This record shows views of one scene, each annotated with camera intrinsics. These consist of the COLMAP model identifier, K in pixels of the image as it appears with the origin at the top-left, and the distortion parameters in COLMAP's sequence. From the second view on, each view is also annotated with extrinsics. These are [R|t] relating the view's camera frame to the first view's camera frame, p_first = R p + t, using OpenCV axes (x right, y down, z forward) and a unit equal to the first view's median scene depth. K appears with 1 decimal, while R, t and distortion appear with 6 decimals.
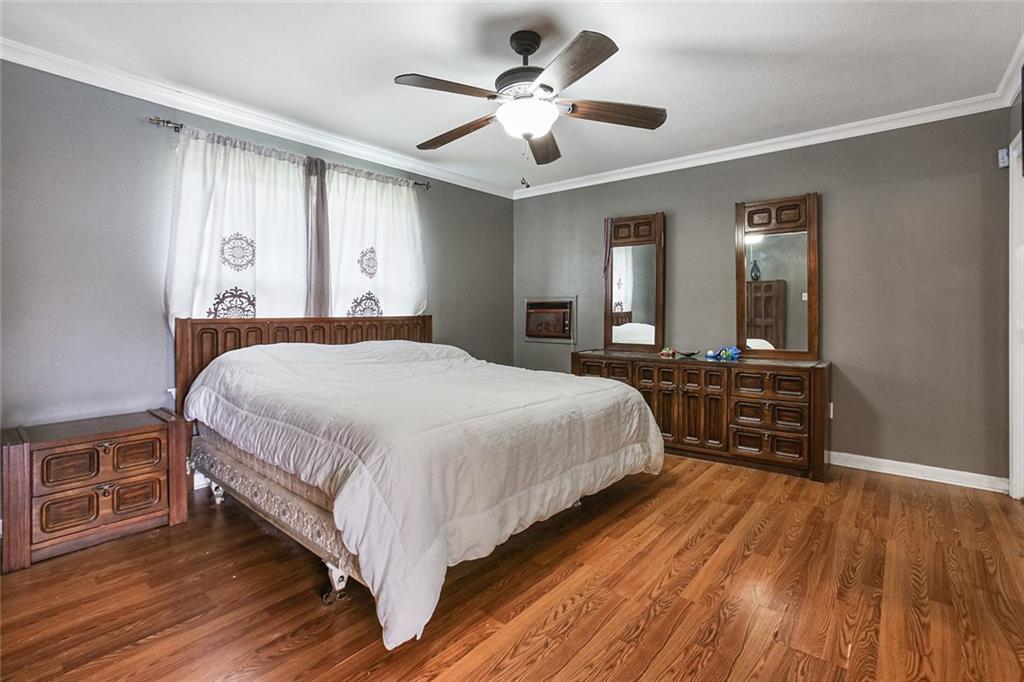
lens RADIAL K [[473.3, 0, 504.0], [0, 473.3, 334.8], [0, 0, 1]] dist [-0.015614, 0.001628]
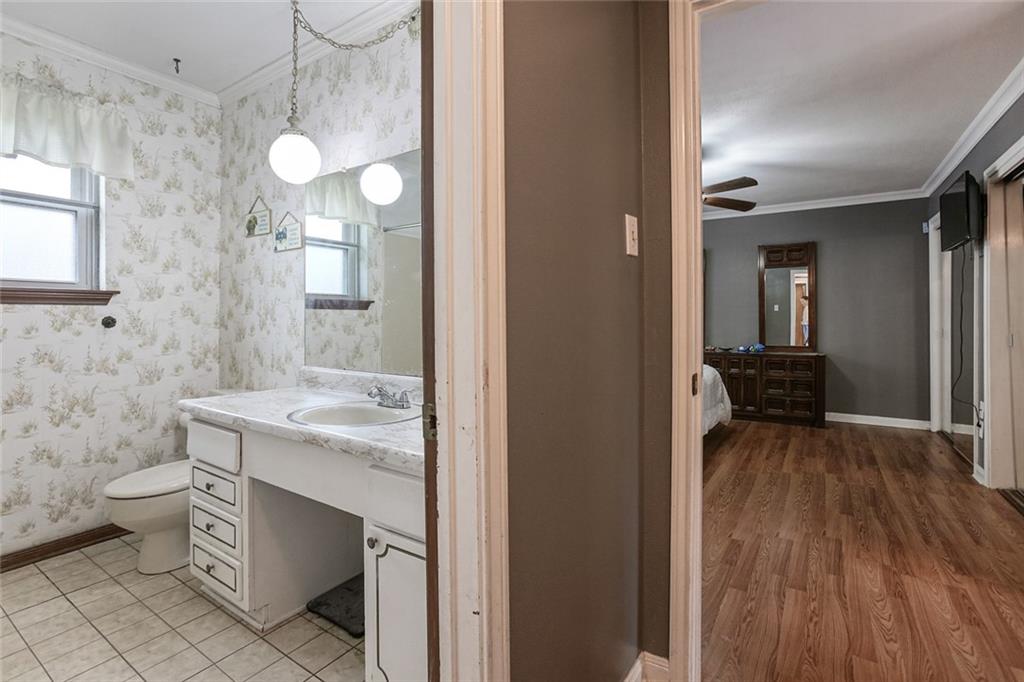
lens RADIAL K [[473.3, 0, 518.5], [0, 473.3, 331.8], [0, 0, 1]] dist [-0.015614, 0.001628]
pose [[0.991947, 0.005260, 0.126544, -0.501194], [-0.003372, 0.999880, -0.015127, 0.015930], [-0.126608, 0.014578, 0.991846, -0.406137]]
